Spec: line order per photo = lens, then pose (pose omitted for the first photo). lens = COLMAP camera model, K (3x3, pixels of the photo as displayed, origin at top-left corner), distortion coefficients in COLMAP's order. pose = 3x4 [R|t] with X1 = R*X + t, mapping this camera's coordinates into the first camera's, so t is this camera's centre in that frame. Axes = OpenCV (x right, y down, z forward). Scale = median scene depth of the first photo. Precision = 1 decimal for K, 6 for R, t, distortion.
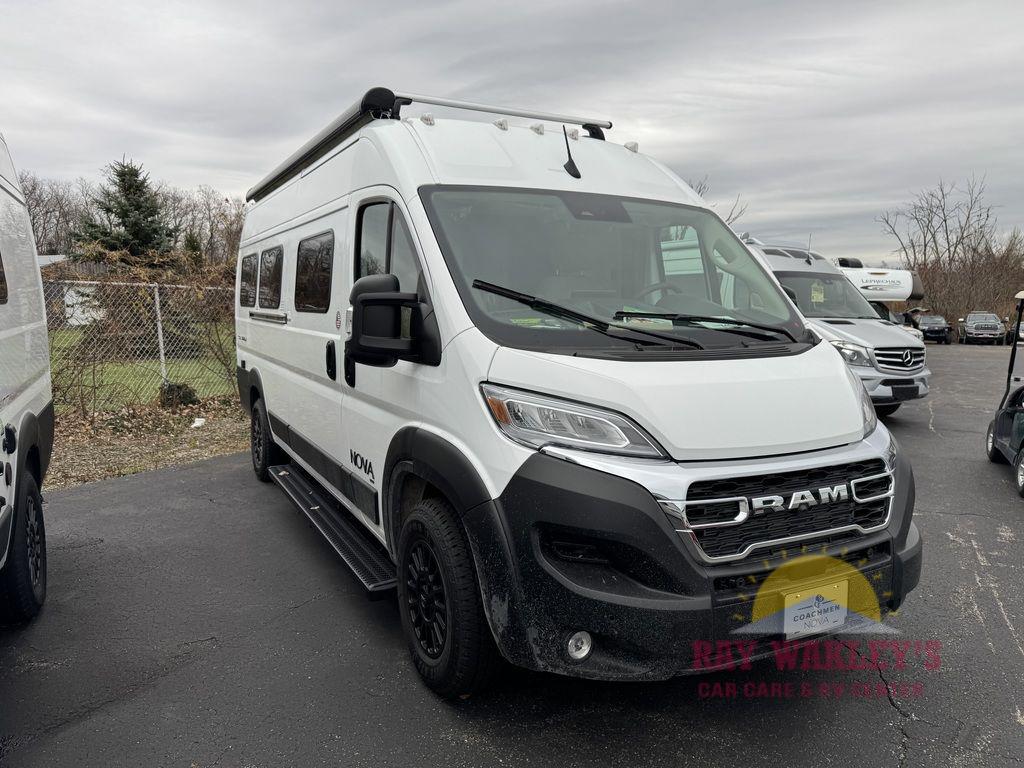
lens RADIAL K [[732.2, 0, 512.0], [0, 732.2, 384.0], [0, 0, 1]] dist [0.029263, 0.000283]
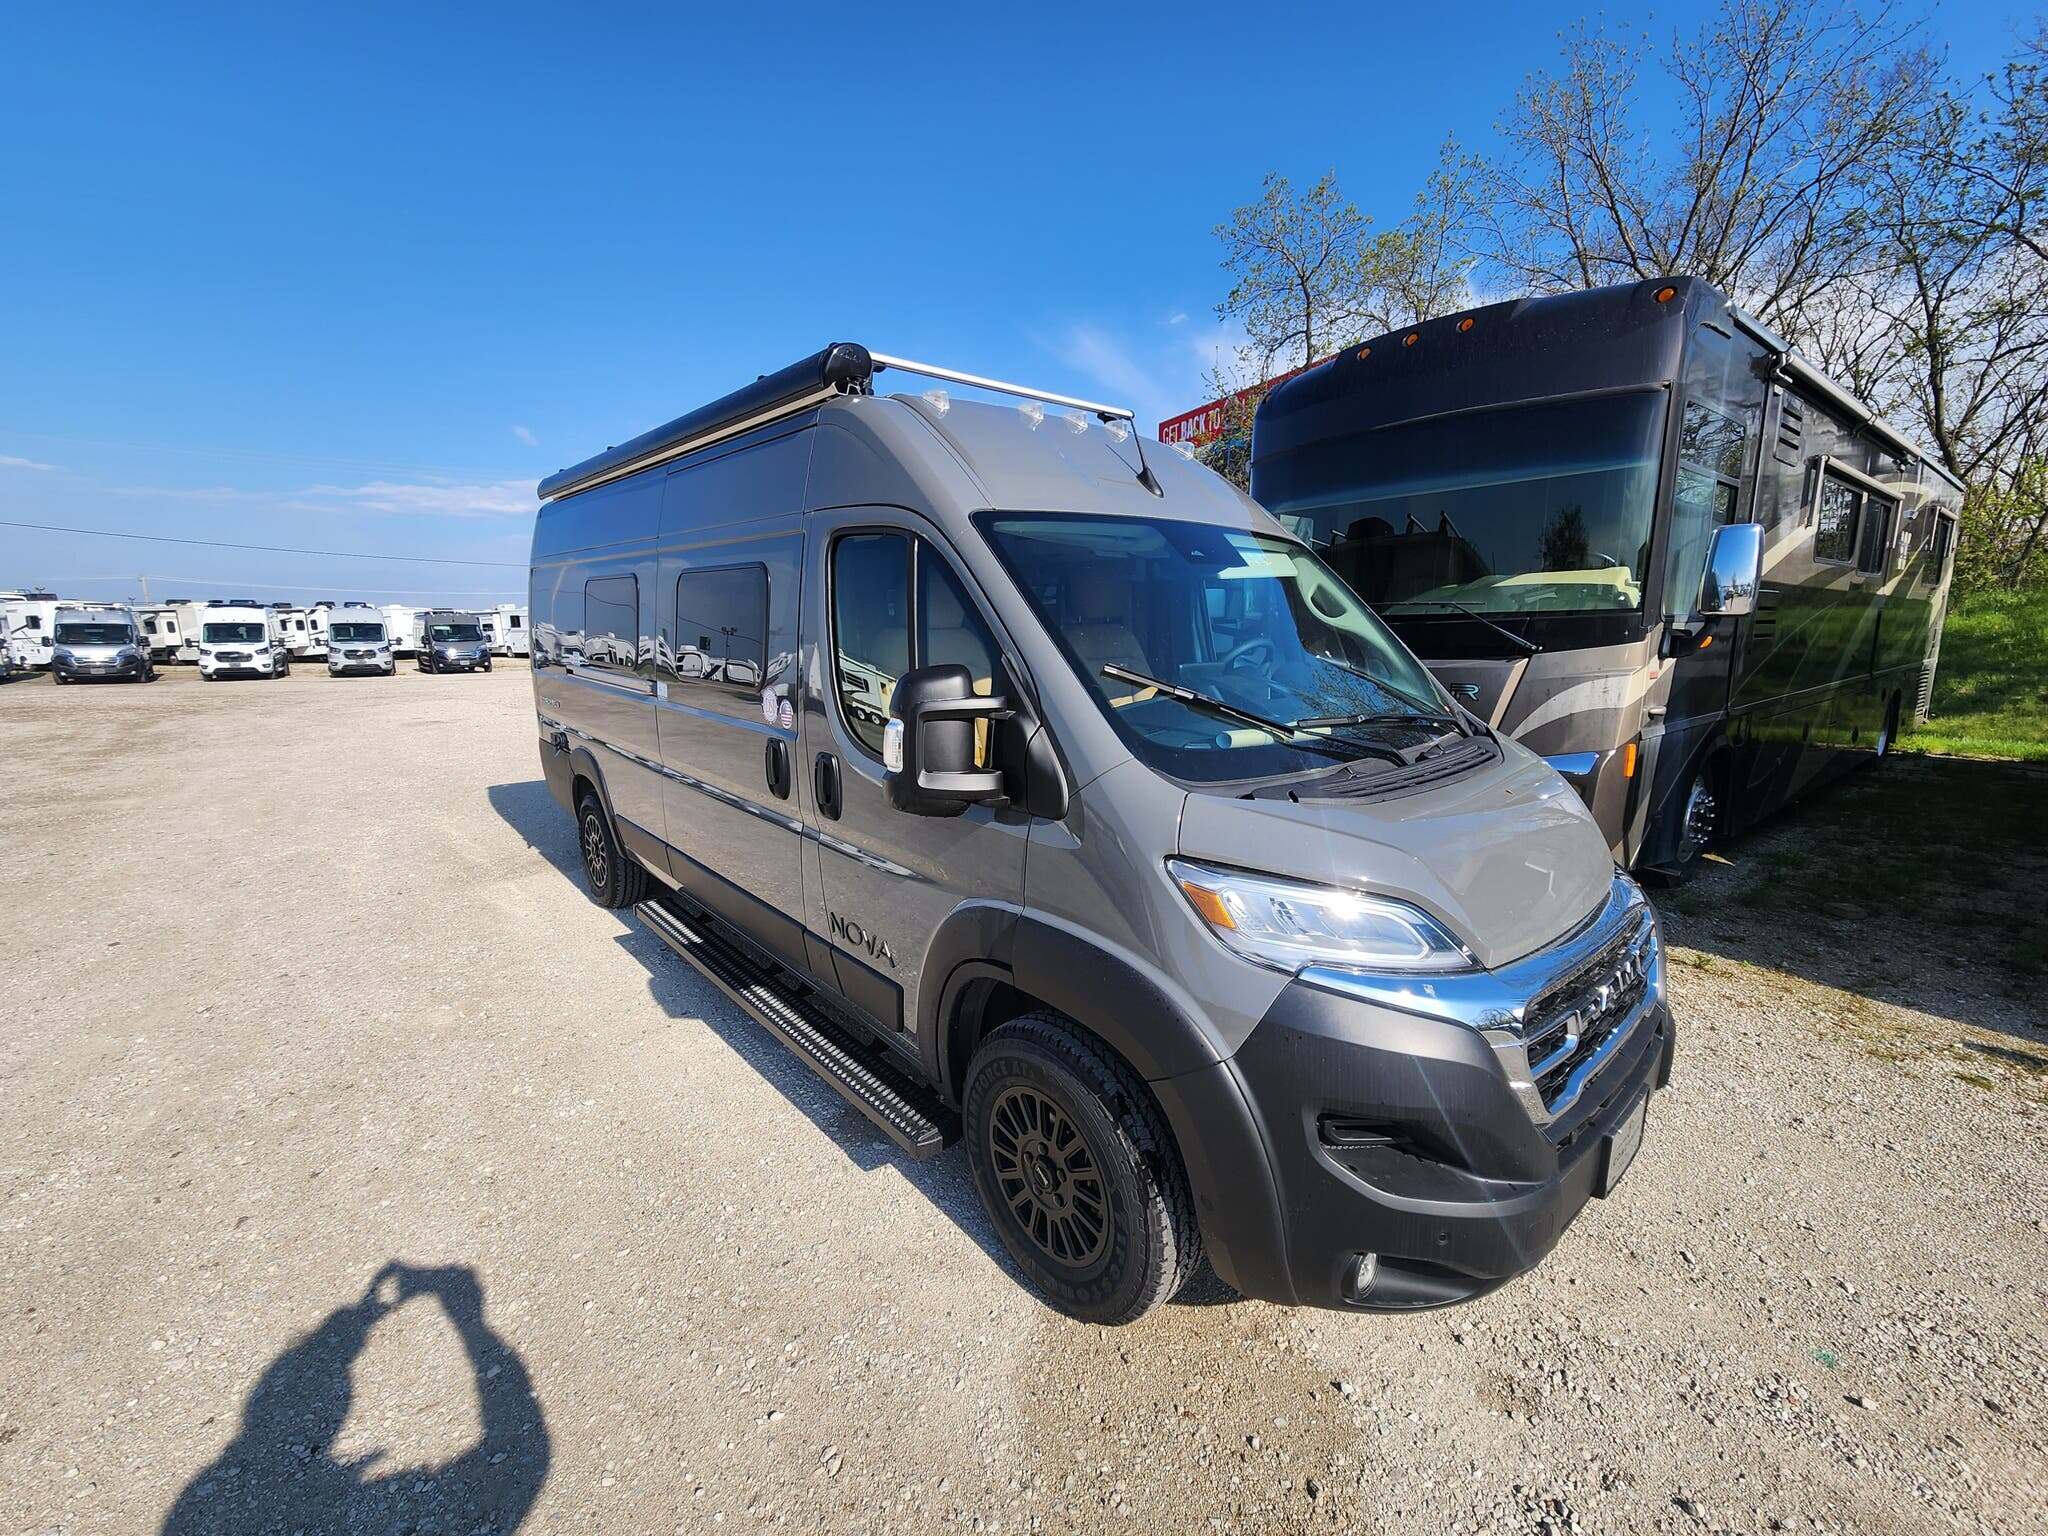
lens RADIAL K [[833.7, 0, 1024.0], [0, 833.7, 768.0], [0, 0, 1]] dist [0.000554, -0.000010]
pose [[0.972248, -0.054565, 0.227499, -0.301277], [0.035122, 0.995443, 0.088655, -0.138503], [-0.231300, -0.078204, 0.969734, 0.348553]]
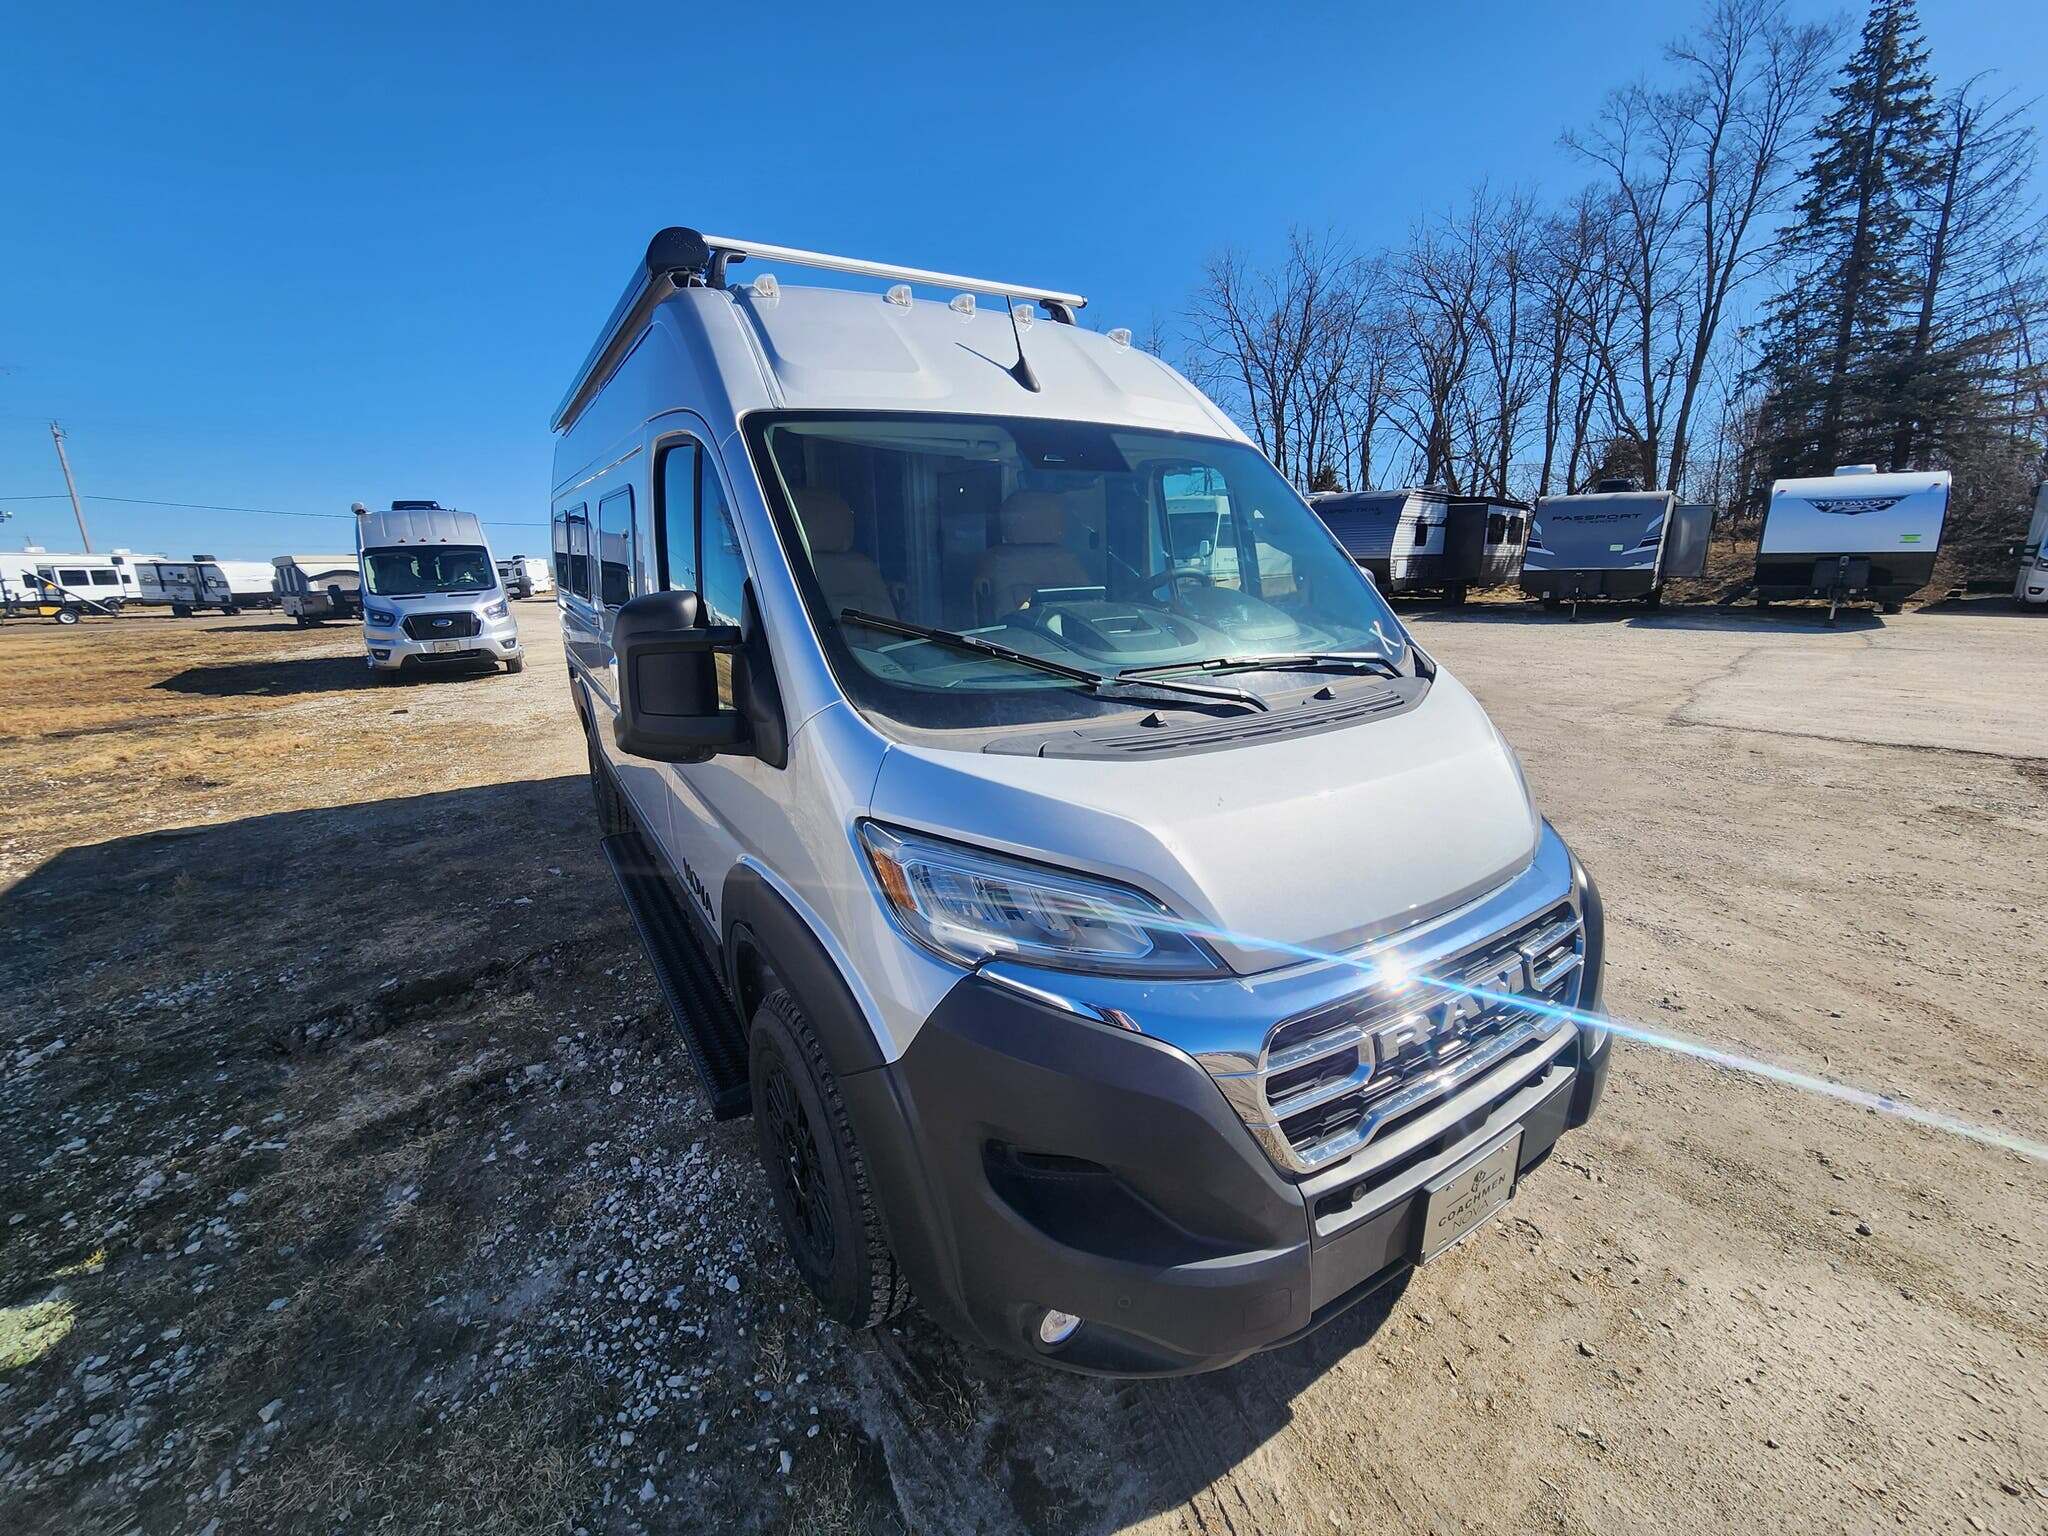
lens RADIAL K [[833.7, 0, 1024.0], [0, 833.7, 768.0], [0, 0, 1]] dist [0.000554, -0.000010]
pose [[0.996969, -0.038370, 0.067685, 0.032881], [0.027543, 0.987656, 0.154200, -0.120628], [-0.072766, -0.151868, 0.985719, 0.409277]]
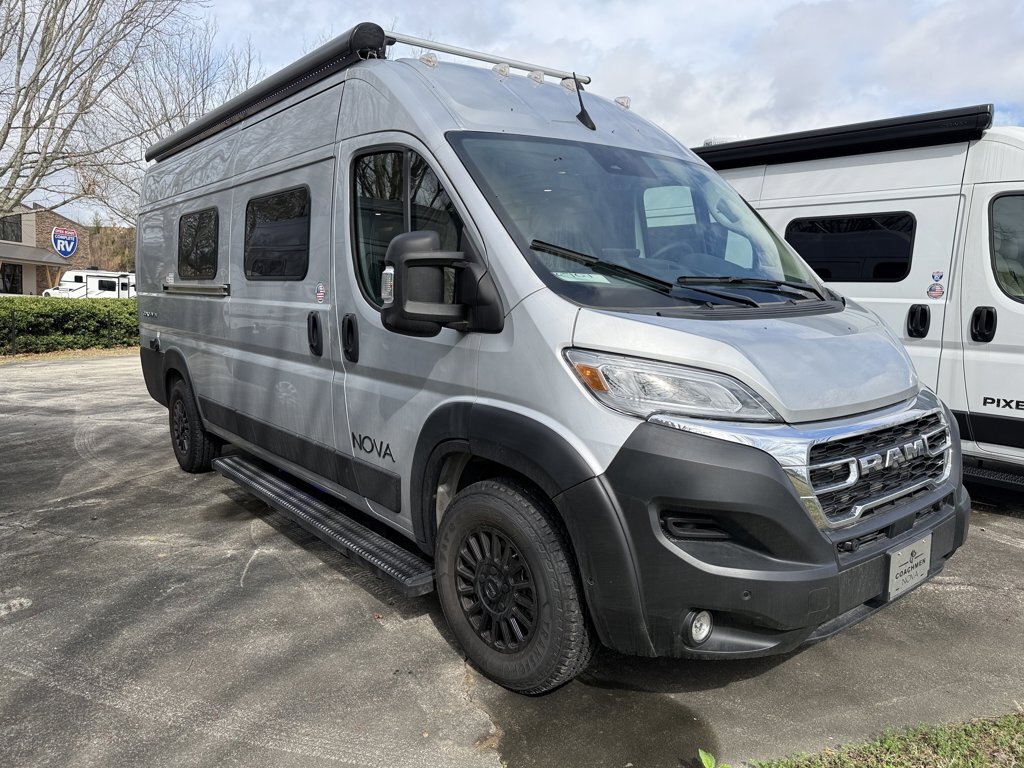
lens RADIAL K [[732.2, 0, 512.0], [0, 732.2, 384.0], [0, 0, 1]] dist [0.029263, 0.000283]
pose [[0.982594, -0.042883, 0.180751, -0.263382], [0.036102, 0.998521, 0.040643, 0.001560], [-0.182227, -0.033410, 0.982689, 0.116719]]
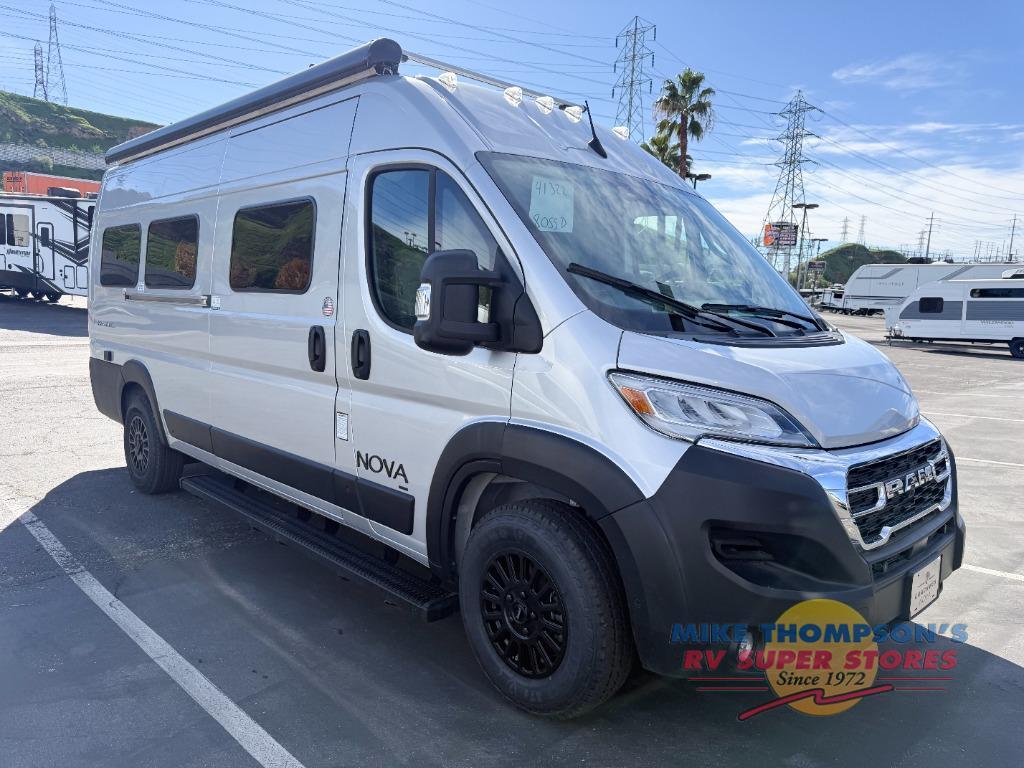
lens RADIAL K [[732.2, 0, 512.0], [0, 732.2, 384.0], [0, 0, 1]] dist [0.029263, 0.000283]
pose [[0.960936, -0.015692, 0.276325, -0.397825], [0.012328, 0.999827, 0.013906, -0.000677], [-0.276496, -0.009956, 0.960964, 0.151053]]
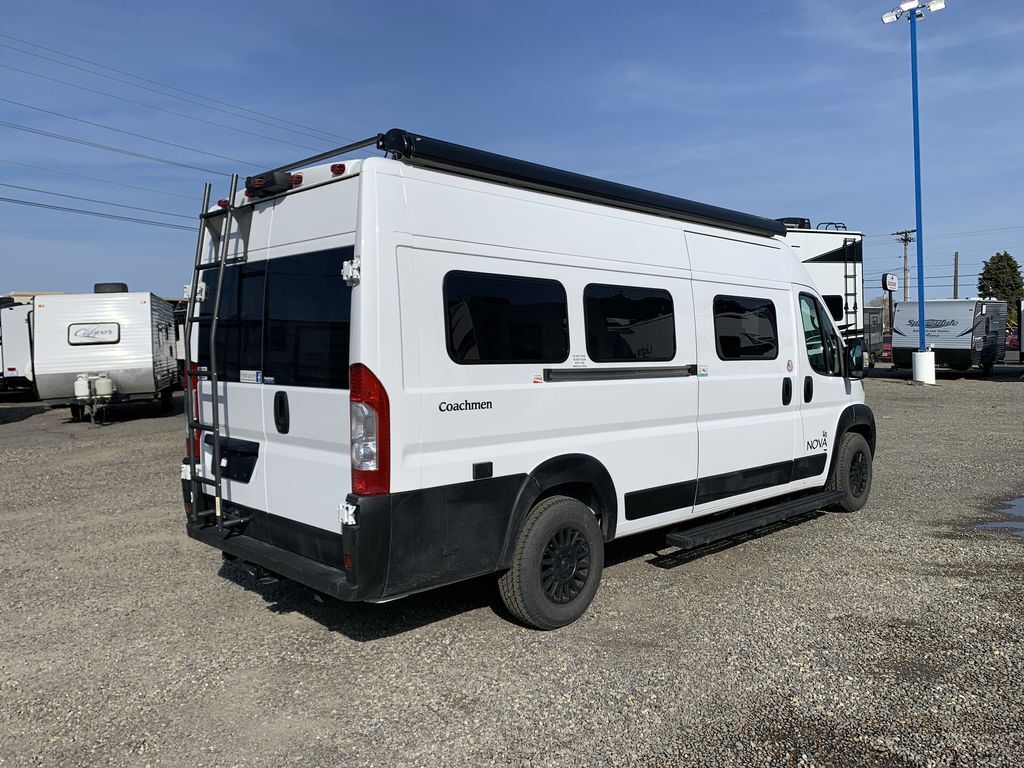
lens RADIAL K [[794.5, 0, 509.8], [0, 794.5, 401.1], [0, 0, 1]] dist [0.009982, 0.001088]
pose [[-0.279707, -0.066179, 0.957802, -2.387619], [0.108307, 0.989078, 0.099968, -0.342581], [-0.953957, 0.131698, -0.269484, 2.899829]]
